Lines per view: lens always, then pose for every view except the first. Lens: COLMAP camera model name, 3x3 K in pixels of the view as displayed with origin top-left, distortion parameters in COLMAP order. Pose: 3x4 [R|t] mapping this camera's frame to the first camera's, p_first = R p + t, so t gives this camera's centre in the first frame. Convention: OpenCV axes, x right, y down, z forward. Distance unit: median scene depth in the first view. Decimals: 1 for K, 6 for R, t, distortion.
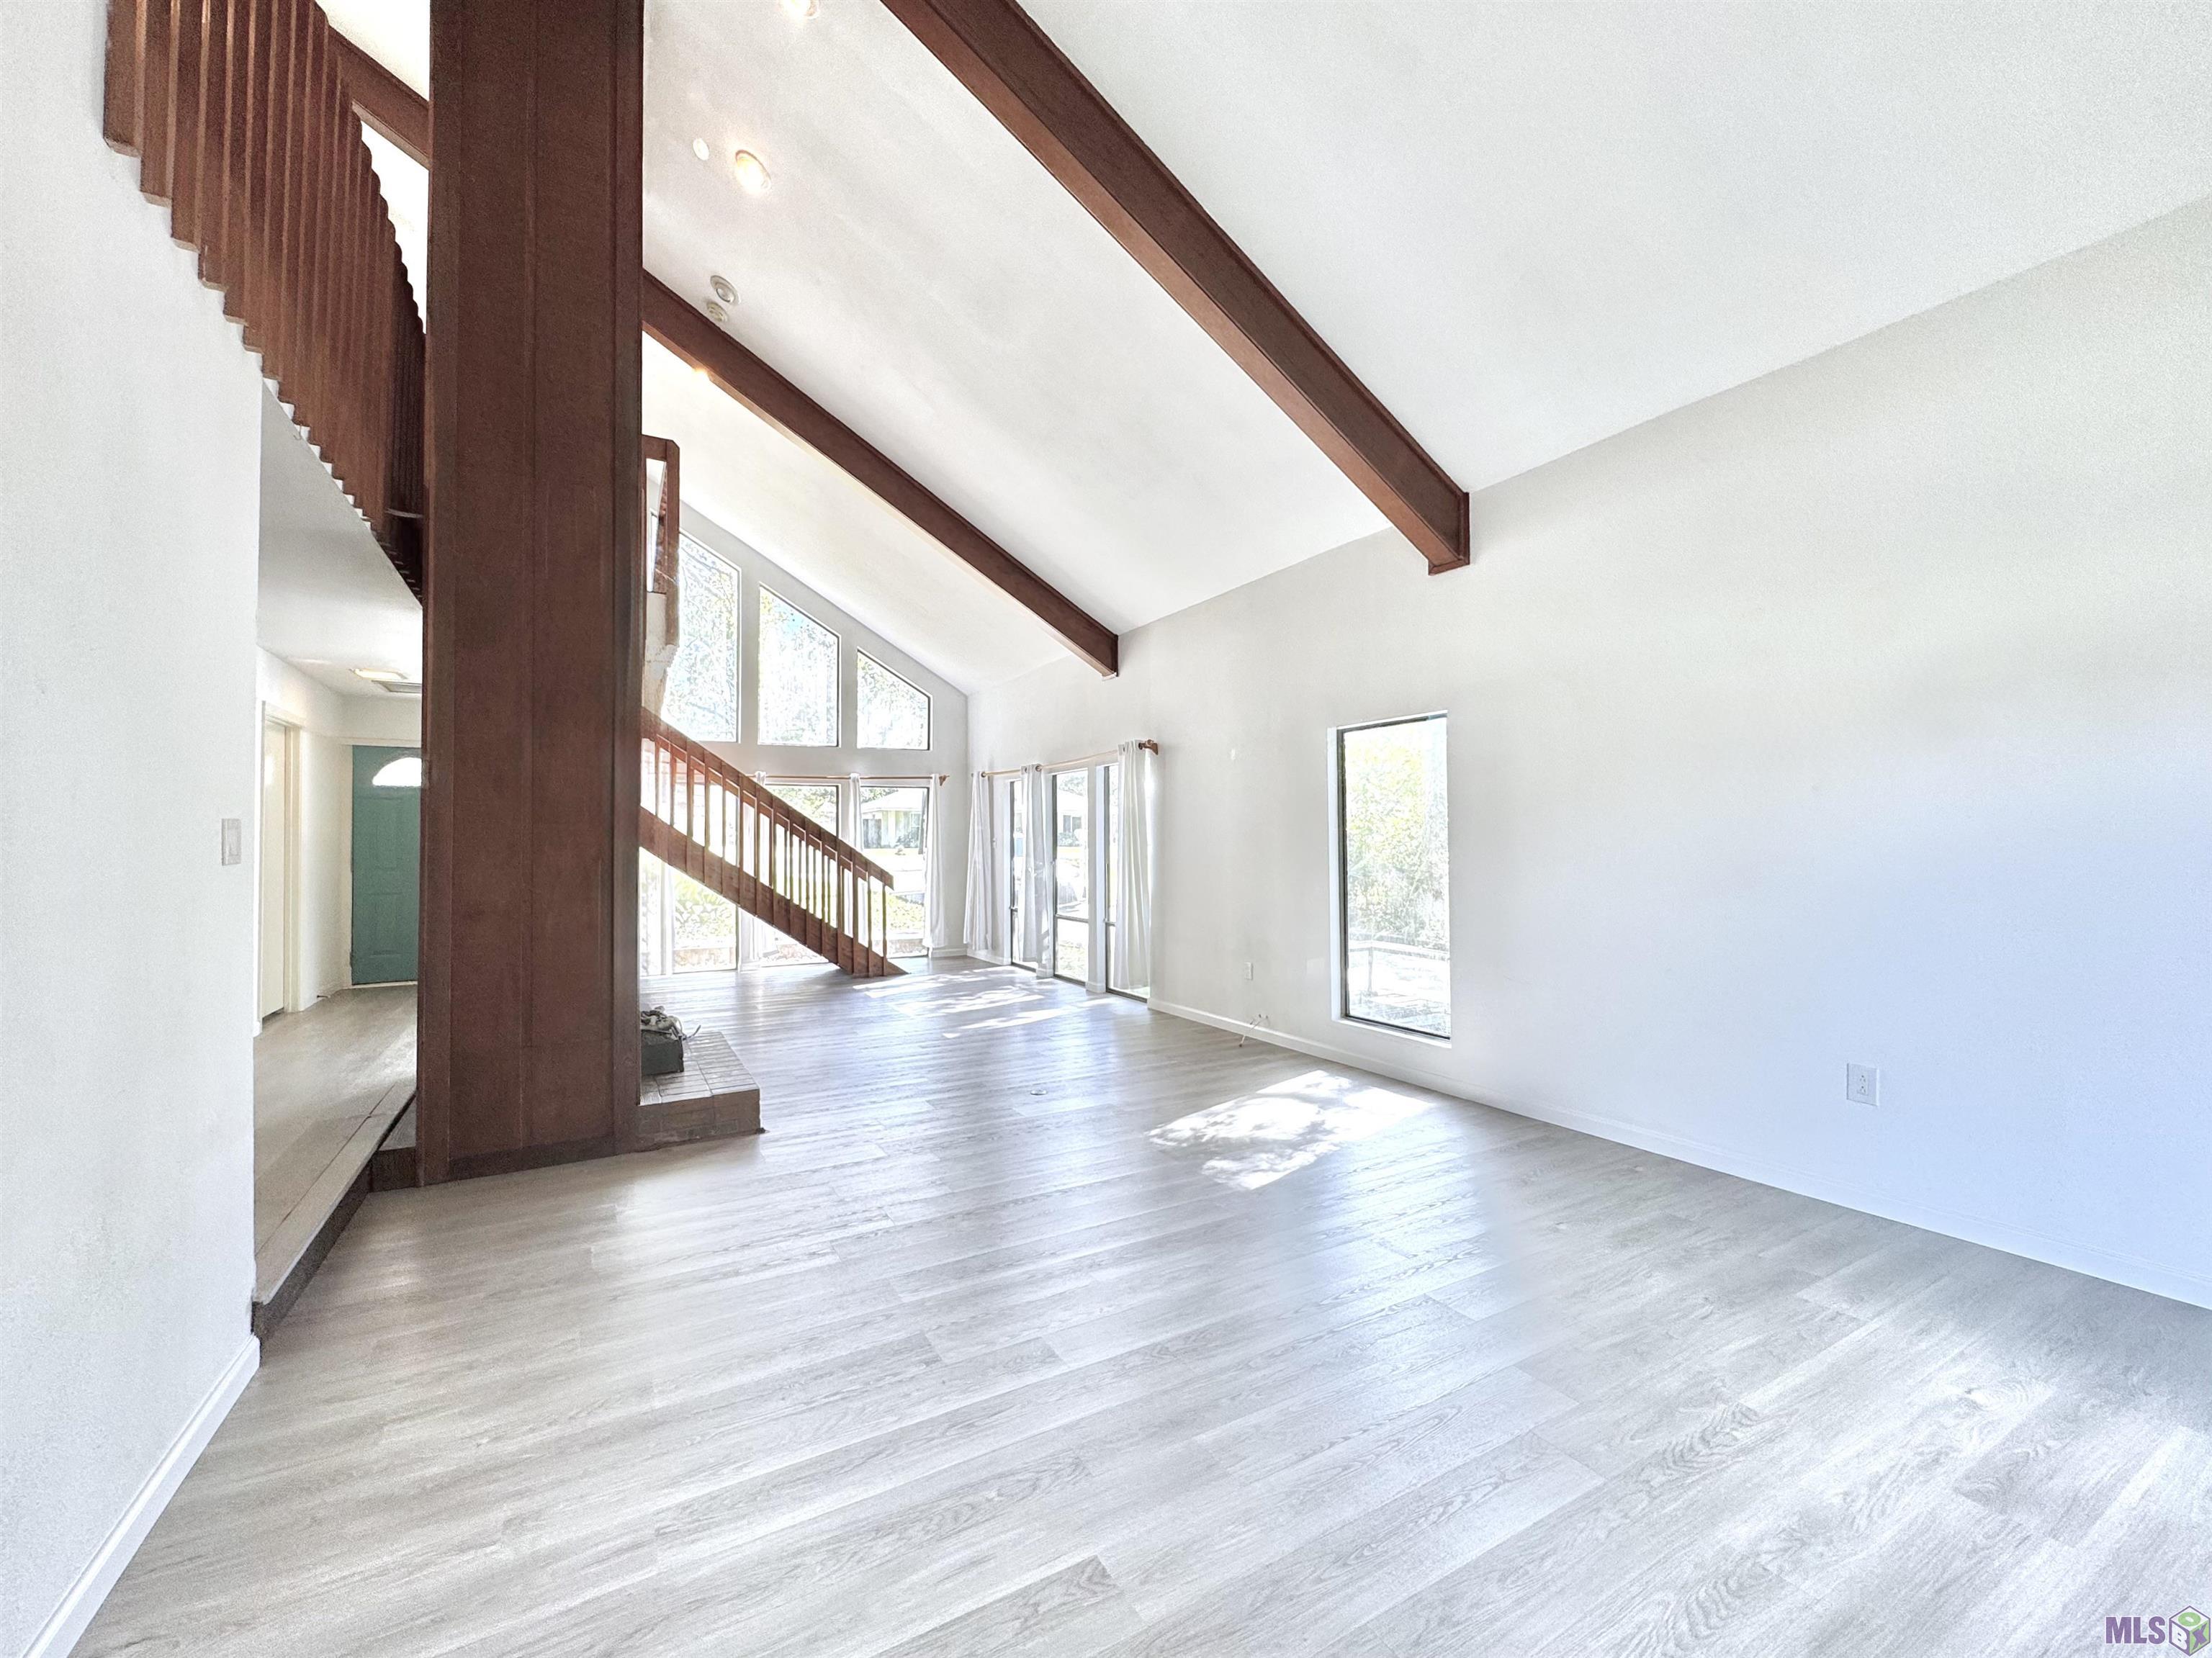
lens RADIAL K [[888.2, 0, 1091.6], [0, 888.2, 816.6], [0, 0, 1]] dist [0.003448, 0.000085]
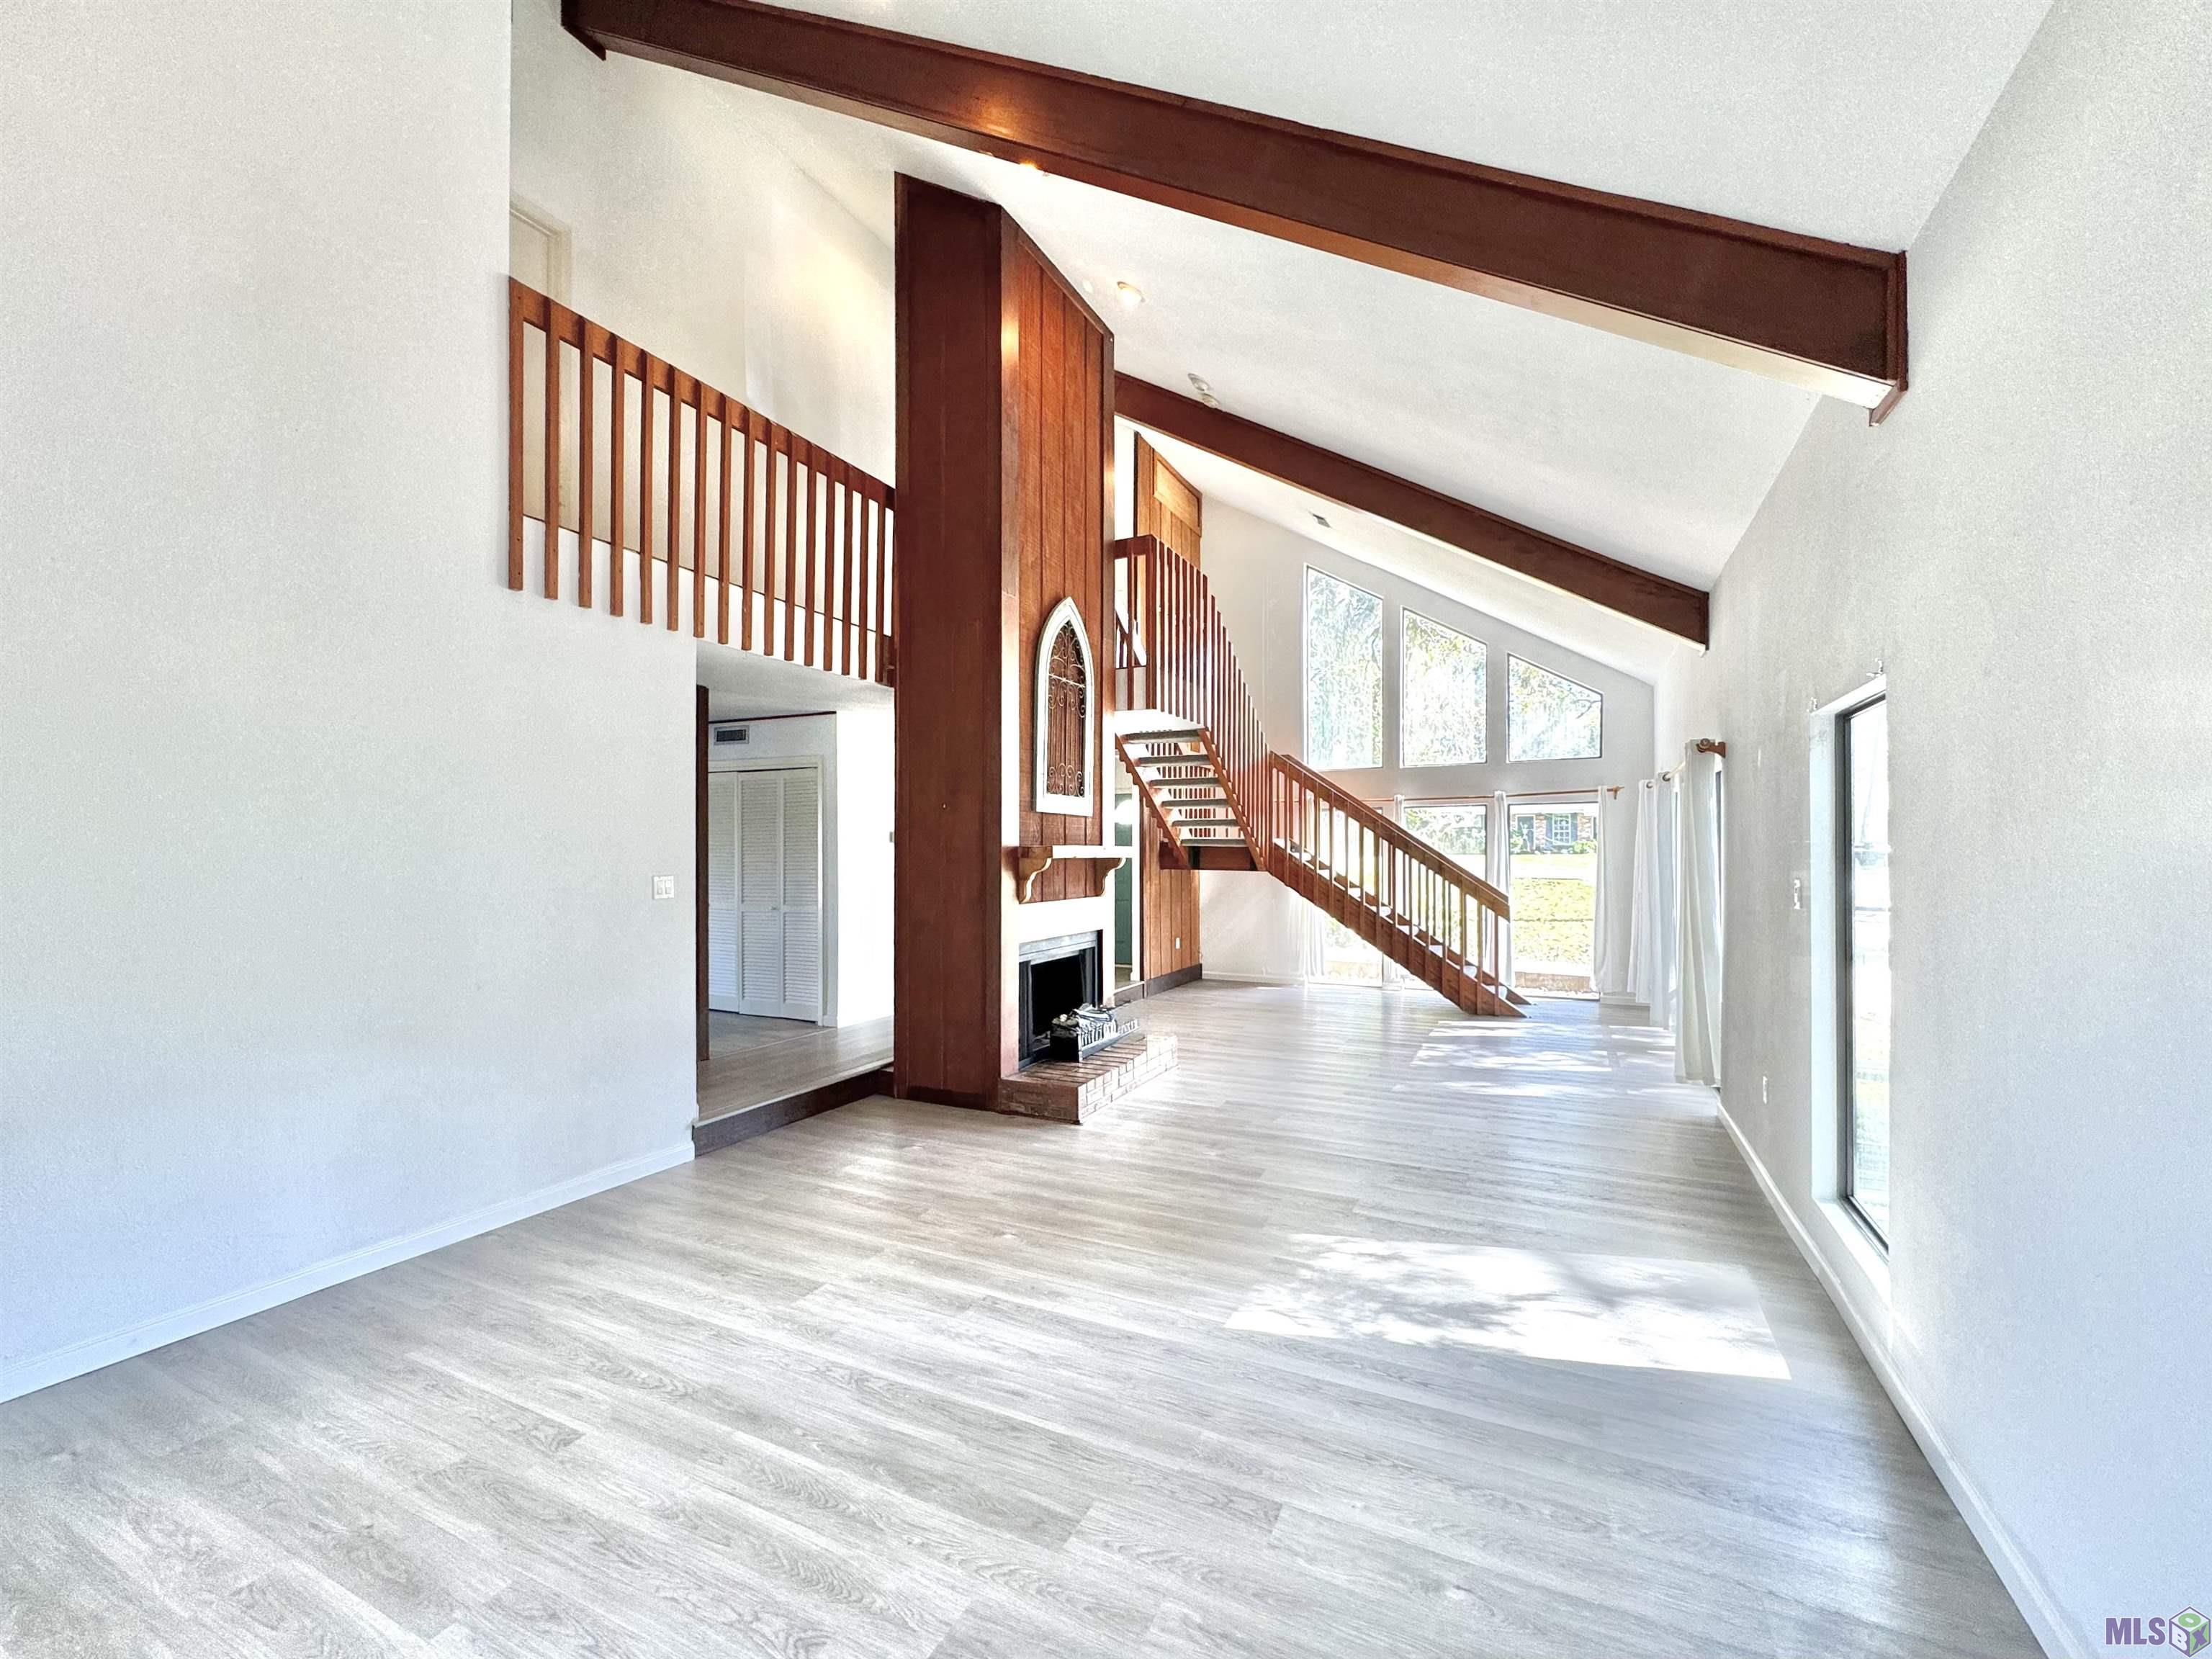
lens RADIAL K [[888.3, 0, 1094.8], [0, 888.3, 842.2], [0, 0, 1]] dist [0.003448, 0.000085]
pose [[0.584574, -0.003015, -0.811335, 0.270395], [0.020791, 0.999720, 0.011266, -0.016655], [0.811074, -0.023454, 0.584473, 0.142908]]
